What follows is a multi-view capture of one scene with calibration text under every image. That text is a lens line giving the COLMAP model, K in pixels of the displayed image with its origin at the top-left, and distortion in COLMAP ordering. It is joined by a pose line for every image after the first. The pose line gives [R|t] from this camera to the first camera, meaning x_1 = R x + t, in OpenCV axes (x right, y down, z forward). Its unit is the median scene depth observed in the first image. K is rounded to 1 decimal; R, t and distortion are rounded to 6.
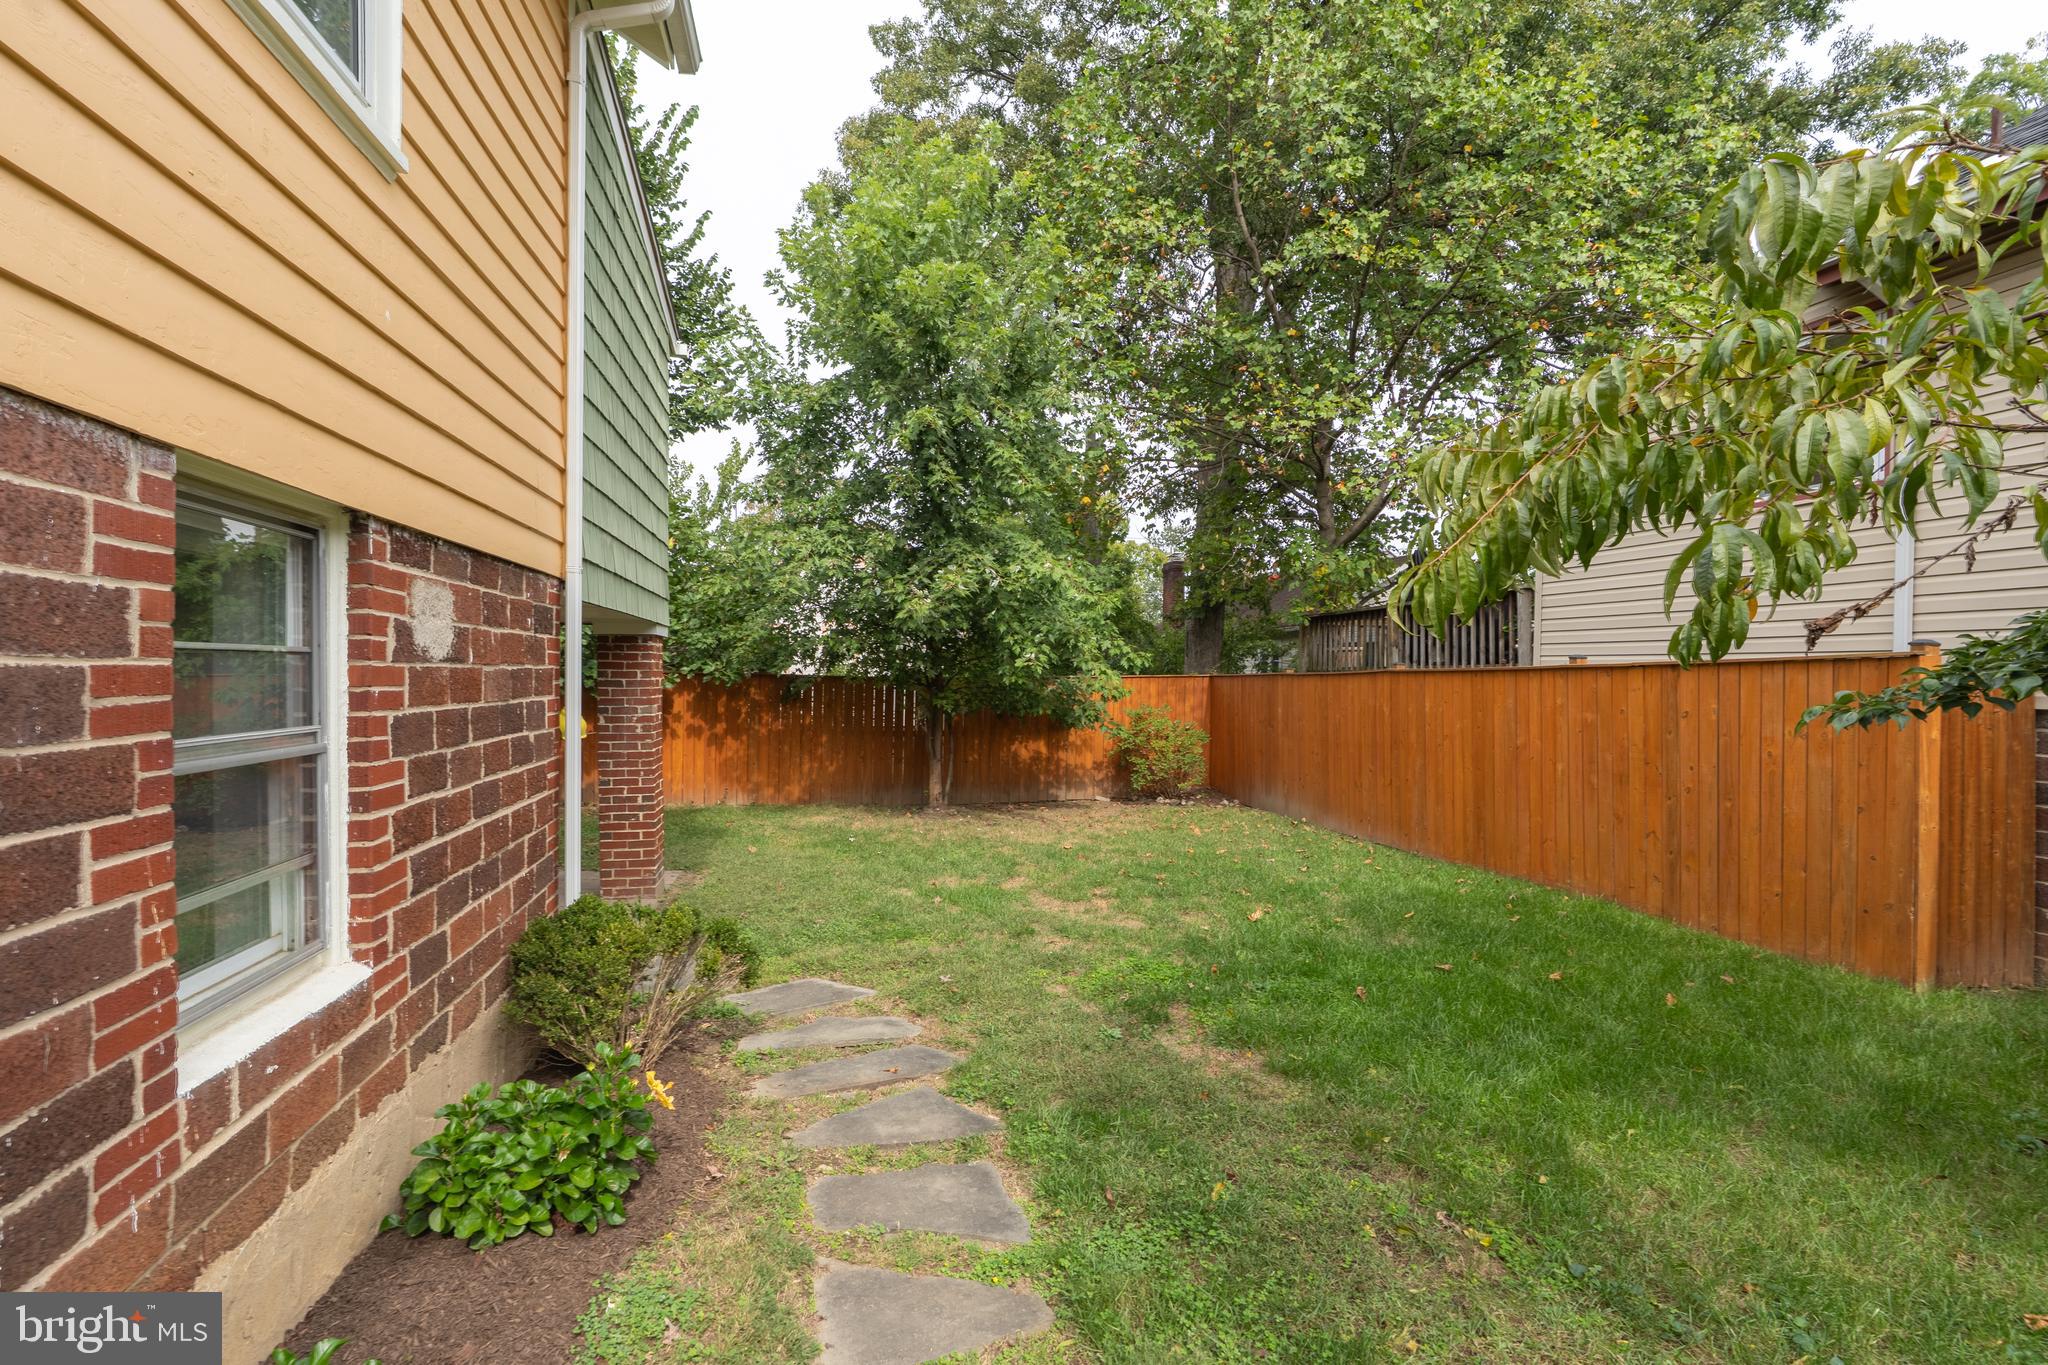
lens RADIAL K [[955.7, 0, 1024.0], [0, 955.7, 682.5], [0, 0, 1]] dist [-0.001611, -0.000416]
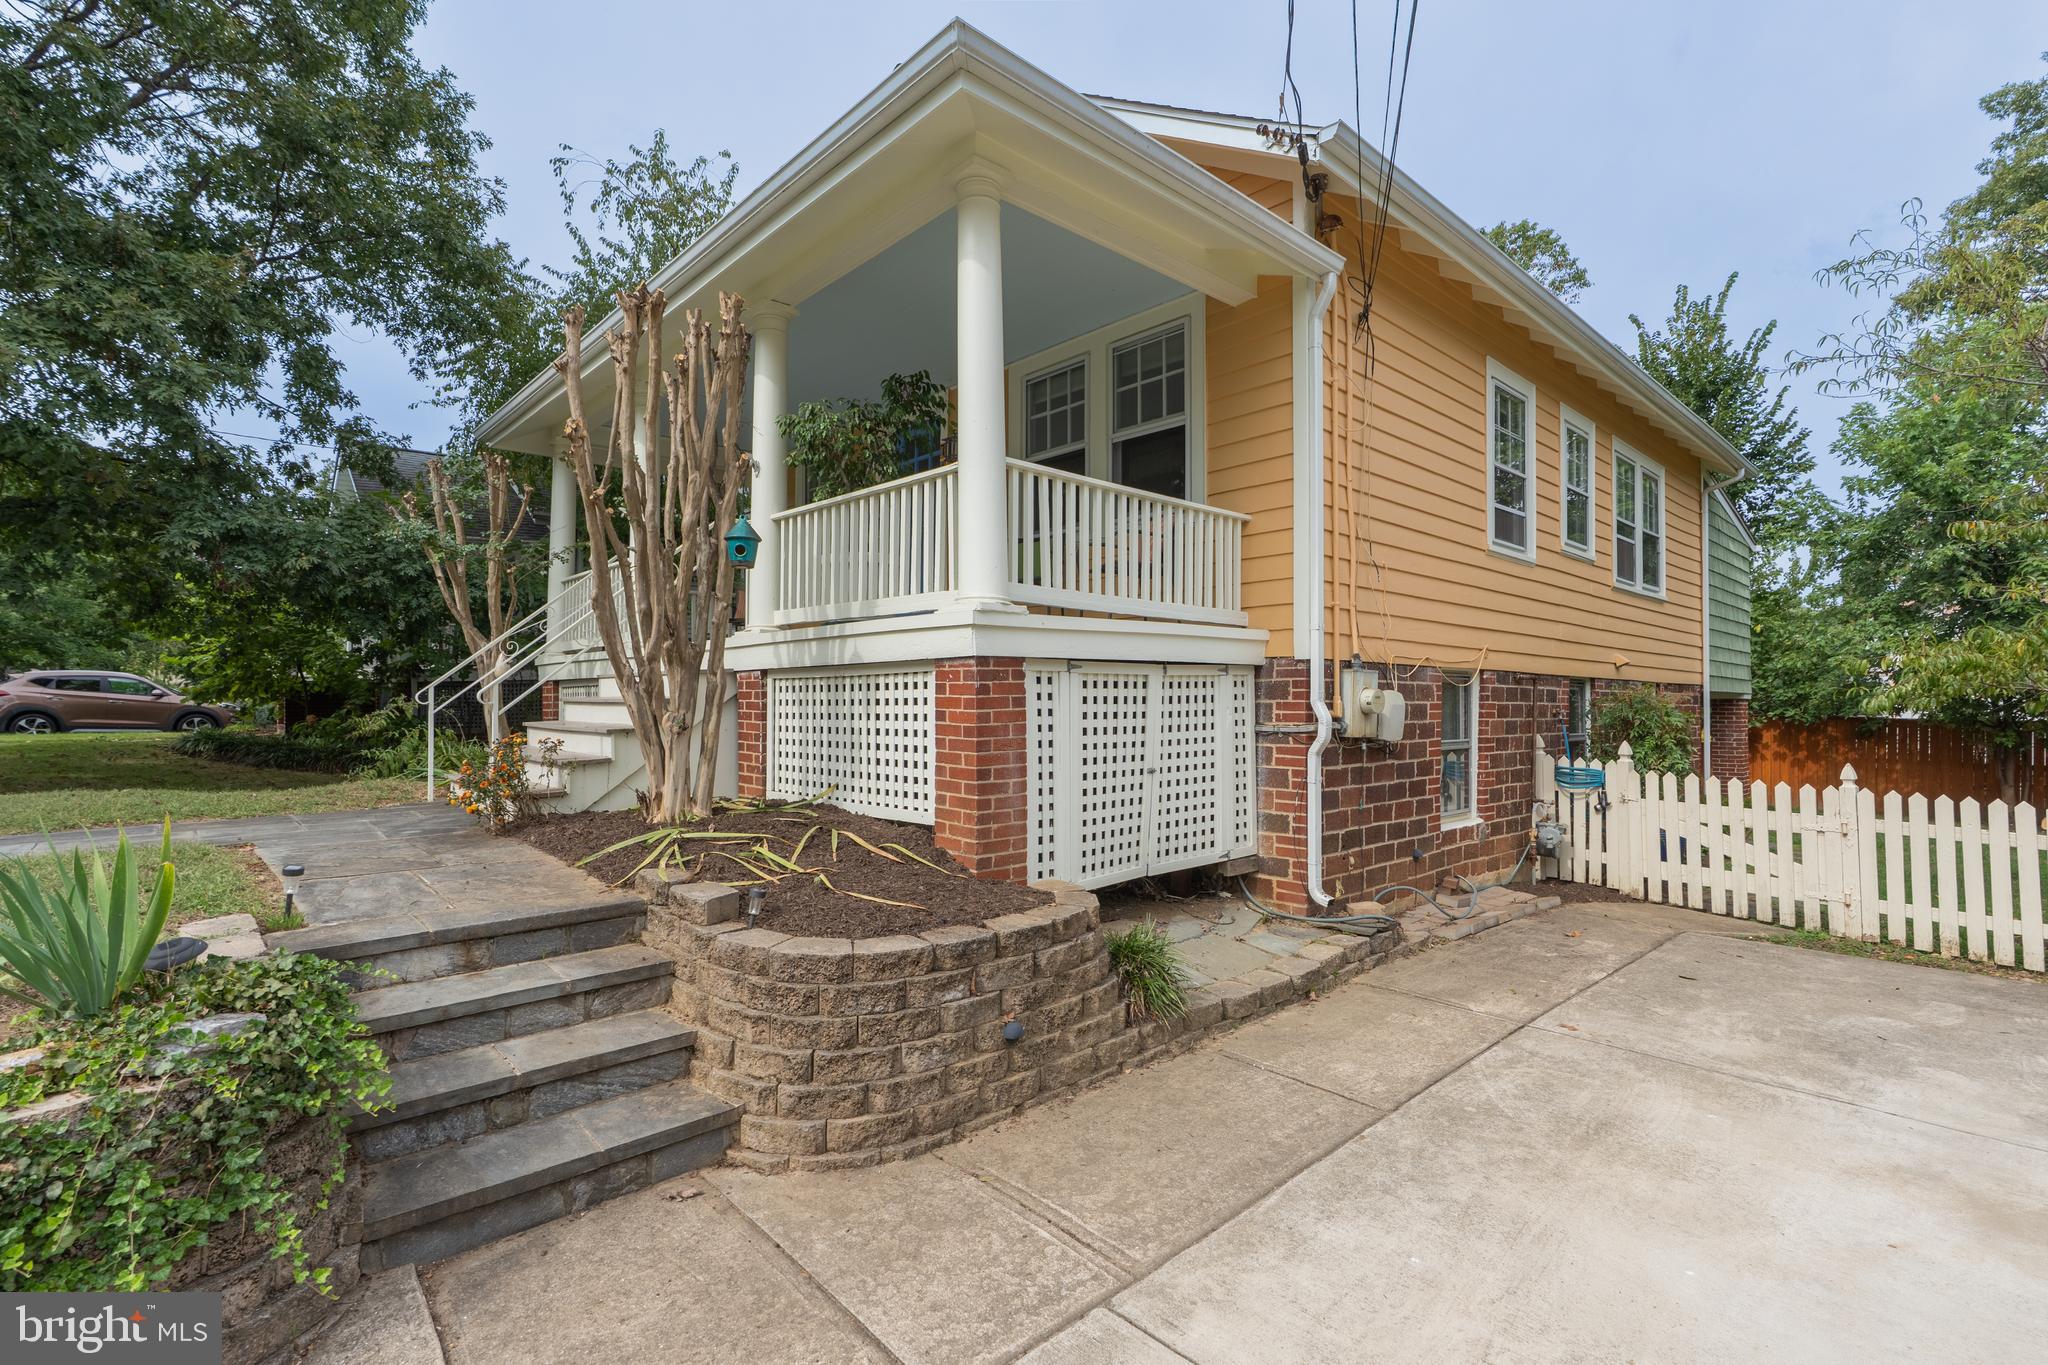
lens RADIAL K [[935.4, 0, 1024.0], [0, 935.4, 682.5], [0, 0, 1]] dist [-0.000675, -0.000135]
pose [[0.511165, -0.025299, -0.859110, 0.327257], [-0.010921, 0.999295, -0.035925, 0.002847], [0.859413, 0.027746, 0.510528, -0.805134]]
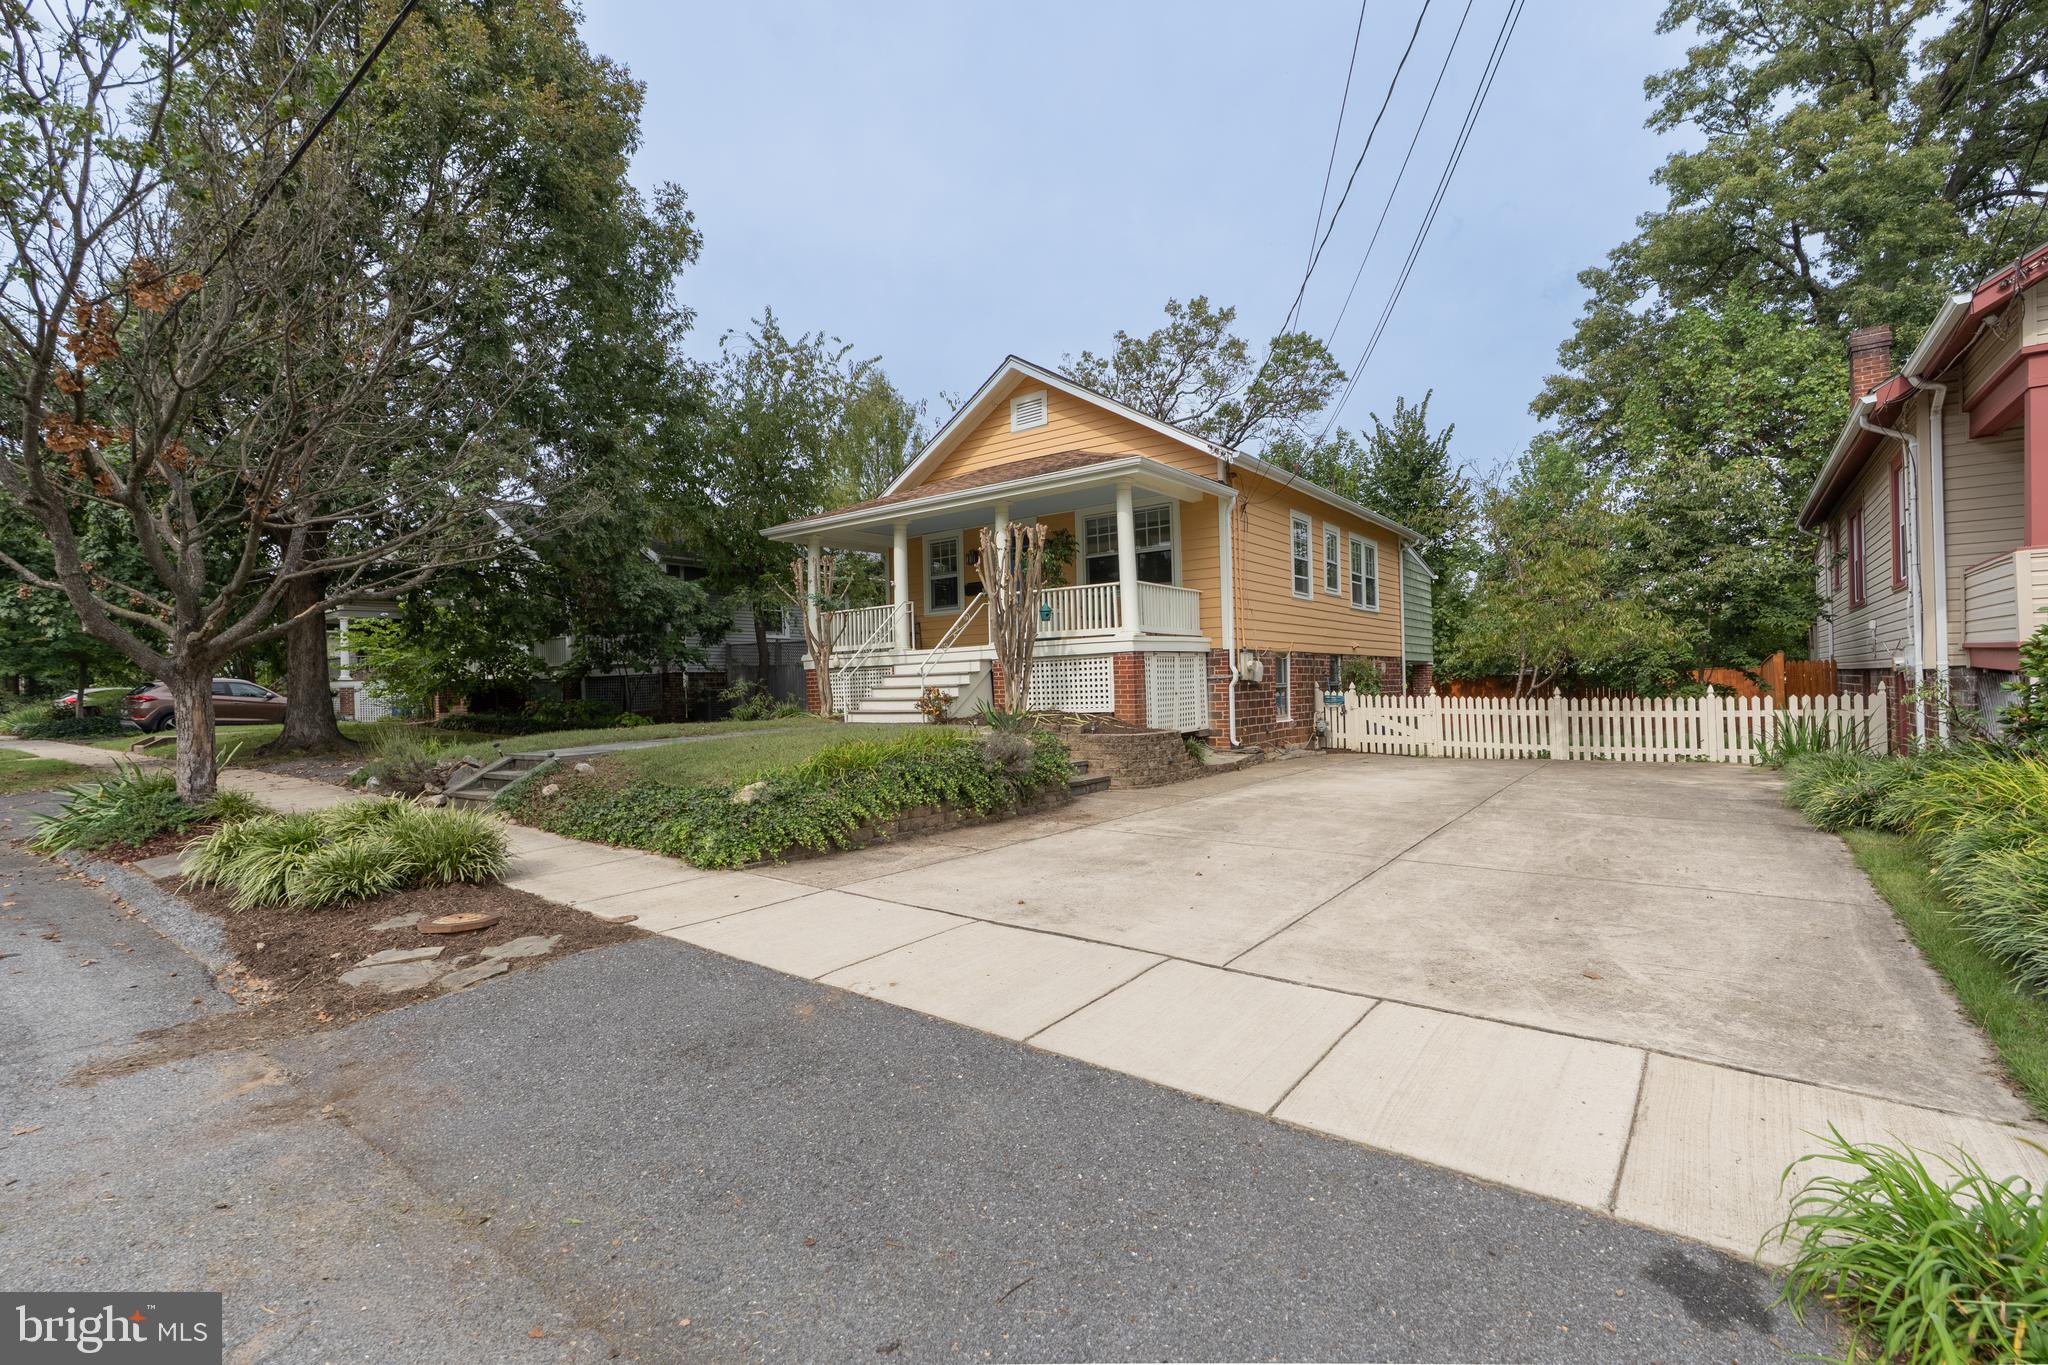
lens RADIAL K [[894.0, 0, 992.8], [0, 894.0, 679.9], [0, 0, 1]] dist [-0.015700, 0.000049]
pose [[0.630315, -0.031823, -0.775687, 0.697080], [0.020093, 0.999494, -0.024678, 0.034637], [0.776079, -0.000030, 0.630636, -1.407616]]
